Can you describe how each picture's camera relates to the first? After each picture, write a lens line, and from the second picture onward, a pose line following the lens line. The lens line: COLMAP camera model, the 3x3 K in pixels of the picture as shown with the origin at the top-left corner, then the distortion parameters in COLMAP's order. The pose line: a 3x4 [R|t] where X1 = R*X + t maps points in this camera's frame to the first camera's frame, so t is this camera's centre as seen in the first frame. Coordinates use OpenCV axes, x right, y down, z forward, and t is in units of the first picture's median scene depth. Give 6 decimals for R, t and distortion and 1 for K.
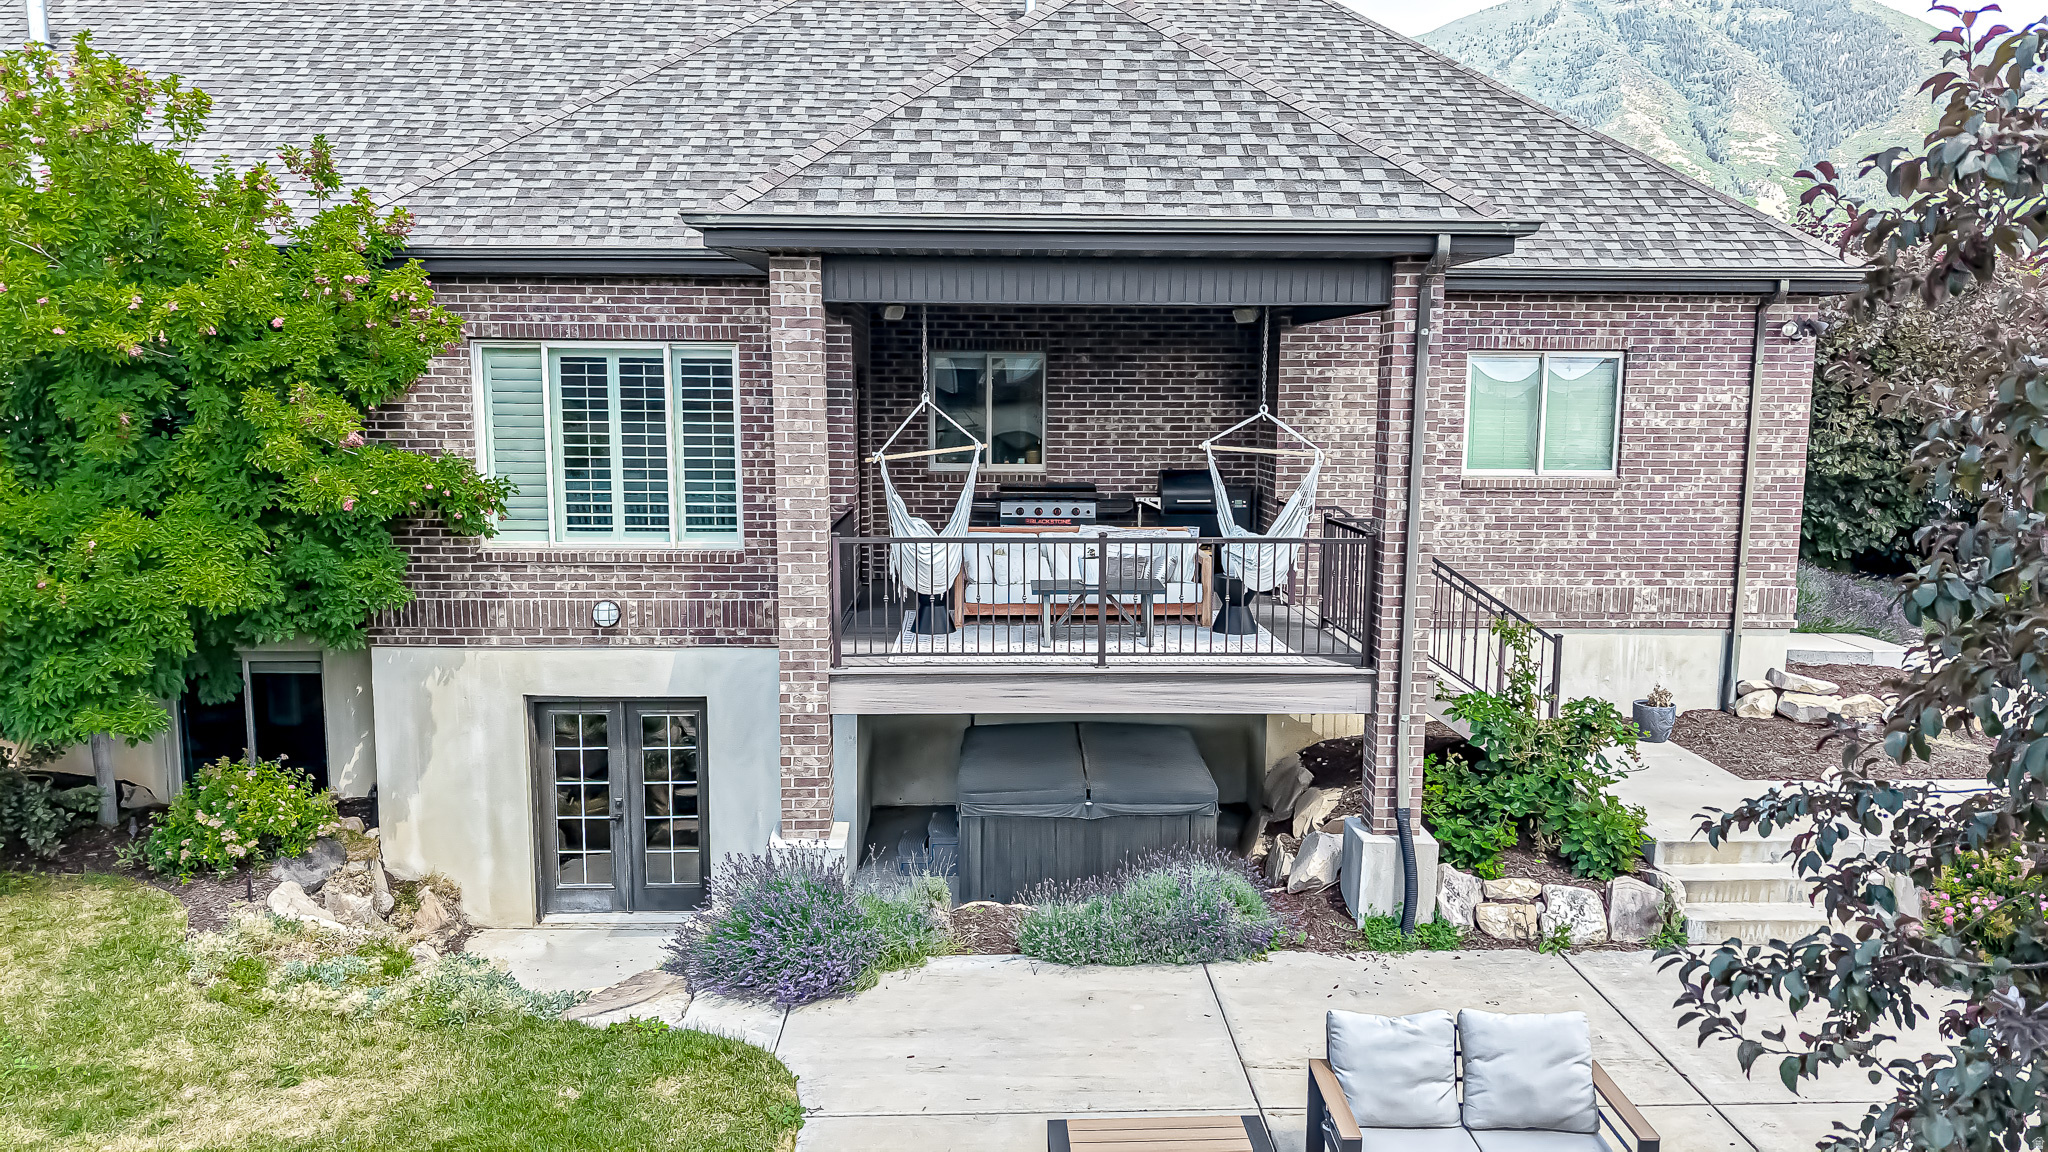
lens RADIAL K [[1377.9, 0, 1011.0], [0, 1377.9, 577.2], [0, 0, 1]] dist [0.024458, -0.028742]
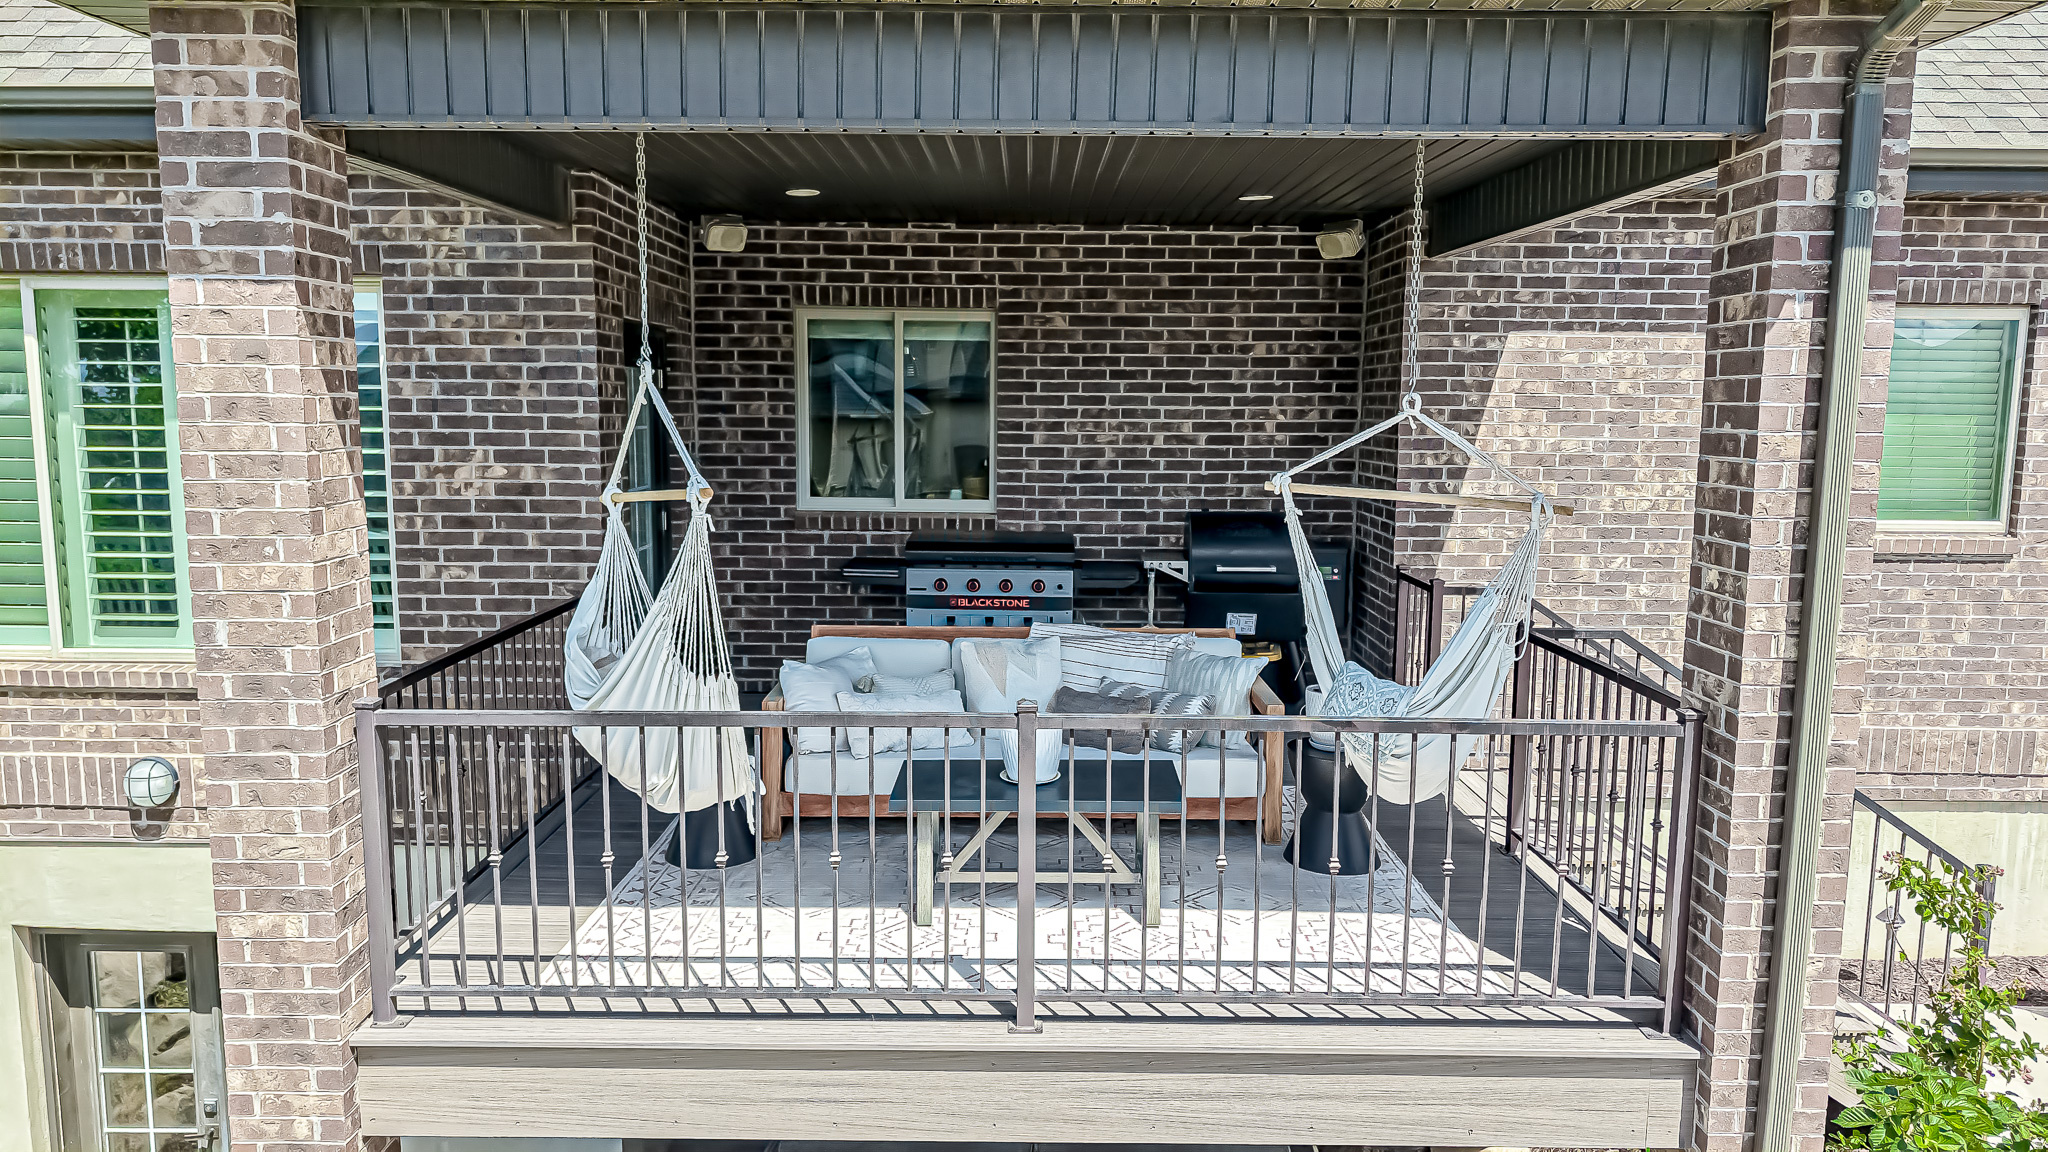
lens RADIAL K [[1377.9, 0, 1010.9], [0, 1377.9, 581.0], [0, 0, 1]] dist [0.024458, -0.028742]
pose [[0.999406, 0.007712, -0.033601, 0.060366], [-0.007755, 0.999969, -0.001160, -0.054112], [0.033591, 0.001420, 0.999435, 0.470475]]
